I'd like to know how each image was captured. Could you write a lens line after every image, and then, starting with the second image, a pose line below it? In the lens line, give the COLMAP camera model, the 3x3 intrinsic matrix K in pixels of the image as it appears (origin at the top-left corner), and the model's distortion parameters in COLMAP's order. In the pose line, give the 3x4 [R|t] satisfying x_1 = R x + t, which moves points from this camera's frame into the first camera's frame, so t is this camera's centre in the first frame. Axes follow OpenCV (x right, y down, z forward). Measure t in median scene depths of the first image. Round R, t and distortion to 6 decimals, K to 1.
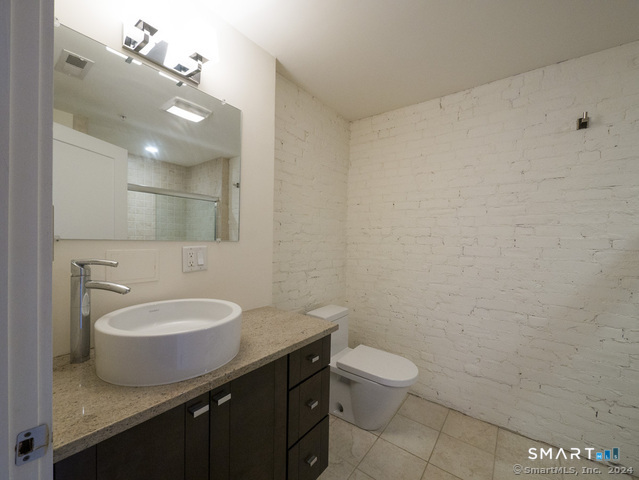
lens RADIAL K [[265.4, 0, 314.7], [0, 265.4, 242.5], [0, 0, 1]] dist [-0.003005, 0.000500]
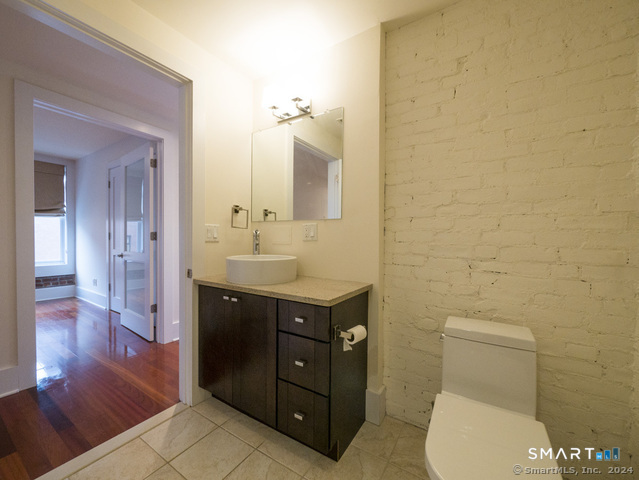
lens RADIAL K [[265.4, 0, 314.7], [0, 265.4, 242.5], [0, 0, 1]] dist [-0.003005, 0.000500]
pose [[0.076343, -0.005185, -0.997068, 0.662955], [-0.020296, 0.999771, -0.006753, 0.083618], [0.996875, 0.020752, 0.076220, 0.604165]]
